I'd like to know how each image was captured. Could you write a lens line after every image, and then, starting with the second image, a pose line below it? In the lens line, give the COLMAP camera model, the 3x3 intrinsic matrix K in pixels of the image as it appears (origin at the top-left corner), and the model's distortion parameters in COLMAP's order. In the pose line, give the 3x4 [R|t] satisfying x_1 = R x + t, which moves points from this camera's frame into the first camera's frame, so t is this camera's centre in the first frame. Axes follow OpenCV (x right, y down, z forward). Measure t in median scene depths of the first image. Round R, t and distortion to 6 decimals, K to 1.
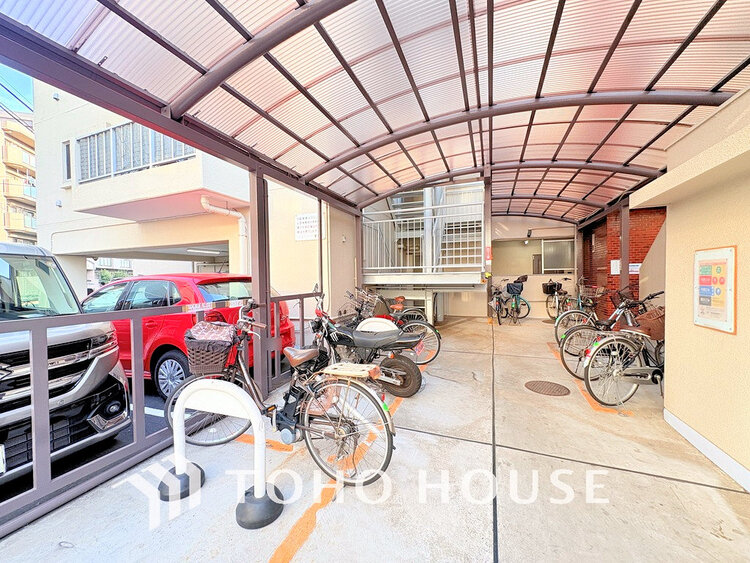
lens RADIAL K [[297.6, 0, 371.0], [0, 297.6, 278.8], [0, 0, 1]] dist [-0.000094, -0.000105]
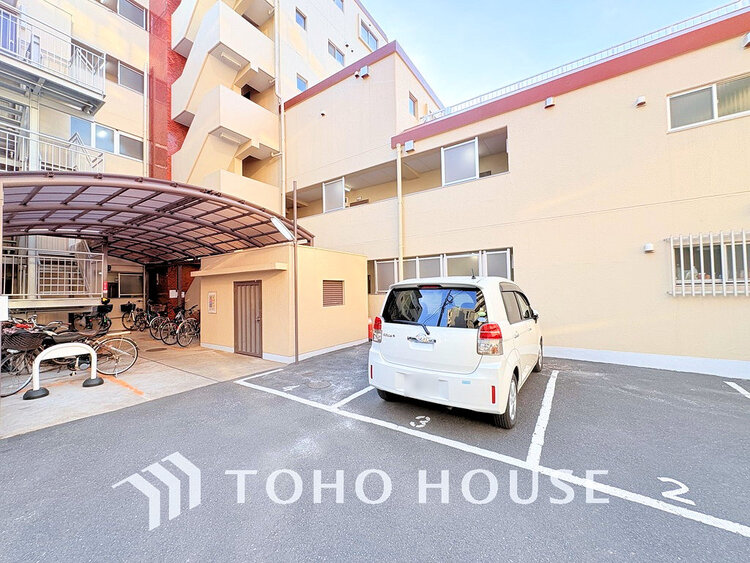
lens RADIAL K [[297.6, 0, 371.8], [0, 297.6, 281.4], [0, 0, 1]] dist [-0.000094, -0.000105]
pose [[0.212655, 0.037100, 0.976423, -0.617239], [0.025447, 0.998730, -0.043490, -0.003694], [-0.976796, 0.034096, 0.211441, -0.515921]]
